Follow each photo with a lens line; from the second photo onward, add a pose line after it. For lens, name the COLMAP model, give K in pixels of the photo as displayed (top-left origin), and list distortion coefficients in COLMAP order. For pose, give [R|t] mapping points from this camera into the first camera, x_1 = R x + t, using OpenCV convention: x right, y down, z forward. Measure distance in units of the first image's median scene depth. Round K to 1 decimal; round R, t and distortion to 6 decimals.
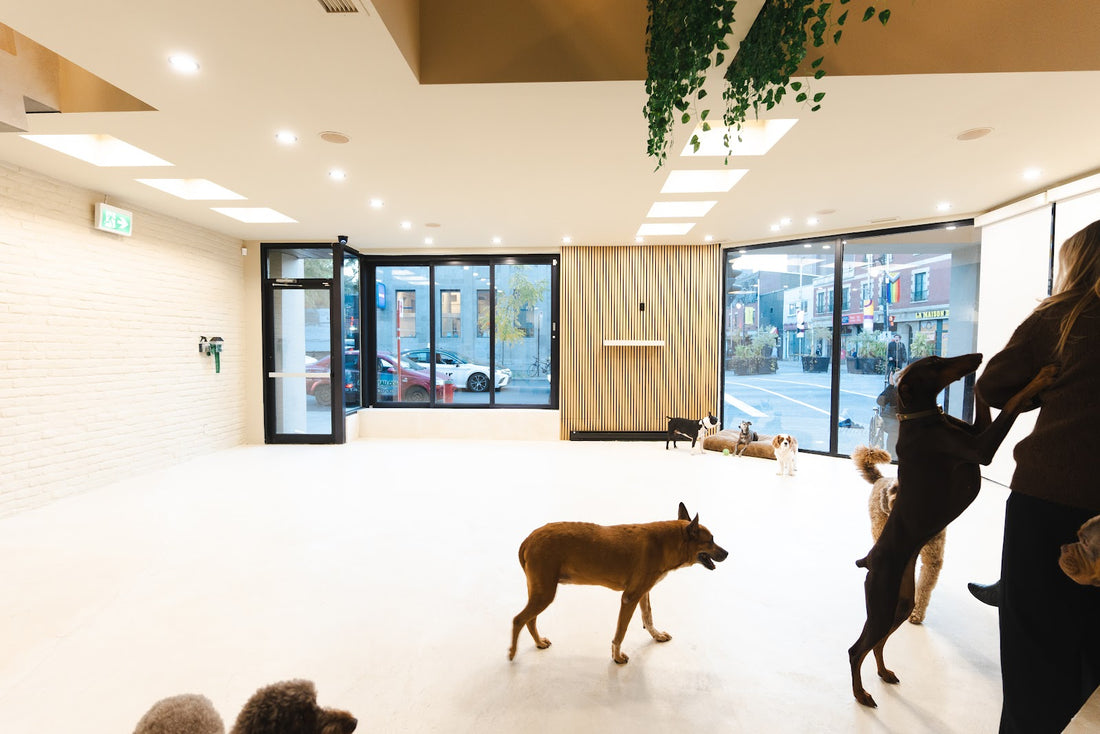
lens RADIAL K [[523.9, 0, 547.6], [0, 523.9, 365.1], [0, 0, 1]] dist [0.000417, 0.000631]
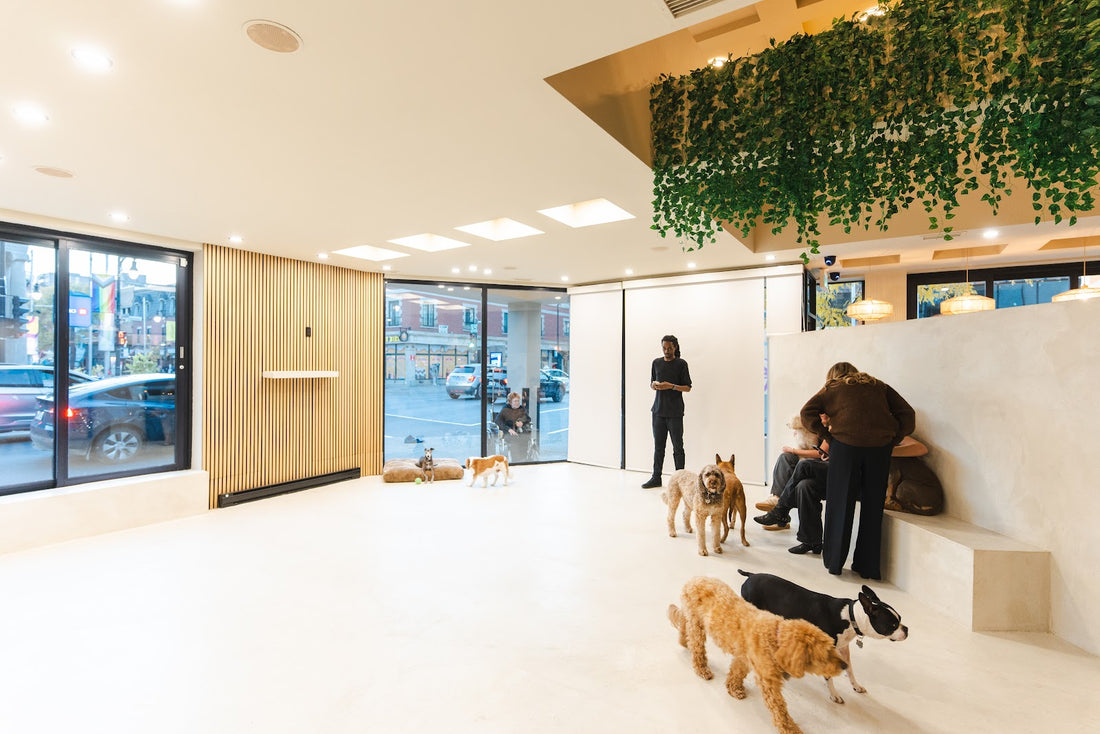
lens RADIAL K [[523.9, 0, 547.6], [0, 523.9, 365.1], [0, 0, 1]] dist [0.000417, 0.000631]
pose [[0.512802, 0.000304, 0.858507, -0.359799], [0.031612, 0.999315, -0.019236, -0.028235], [-0.857924, 0.037003, 0.512442, 0.225926]]
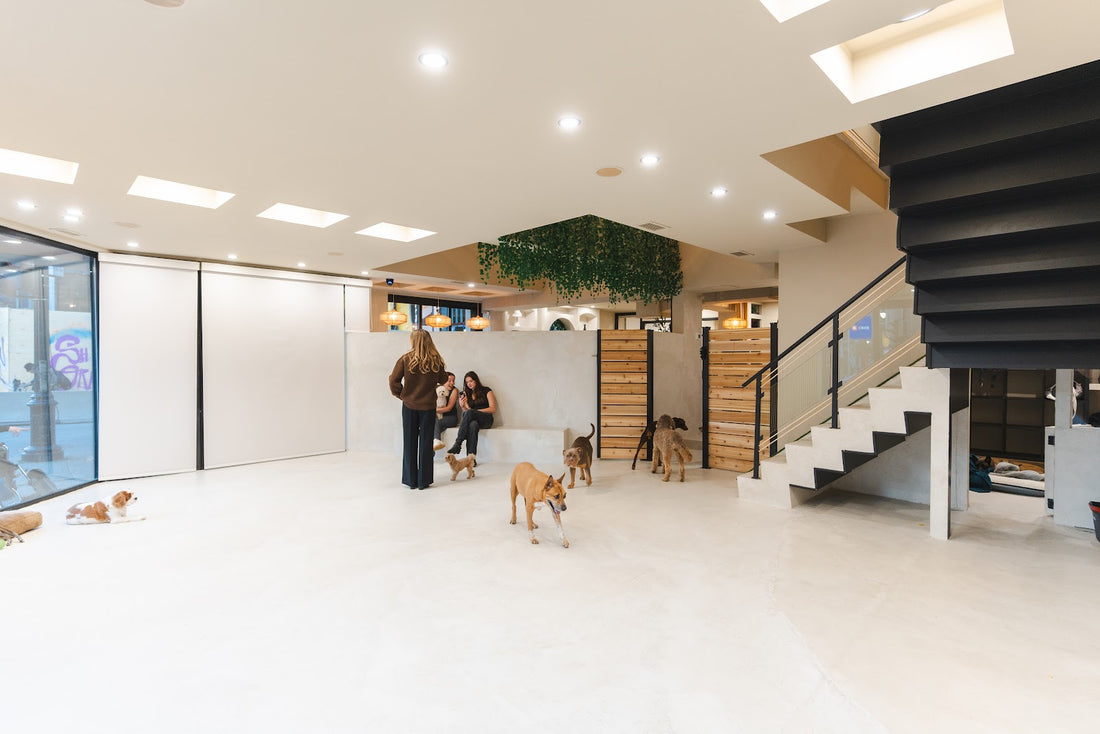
lens RADIAL K [[523.9, 0, 547.6], [0, 523.9, 365.1], [0, 0, 1]] dist [0.000417, 0.000631]
pose [[-0.733791, -0.007613, 0.679333, -0.488907], [0.025393, 0.998931, 0.038623, -0.044153], [-0.678901, 0.045592, -0.732813, 0.887871]]
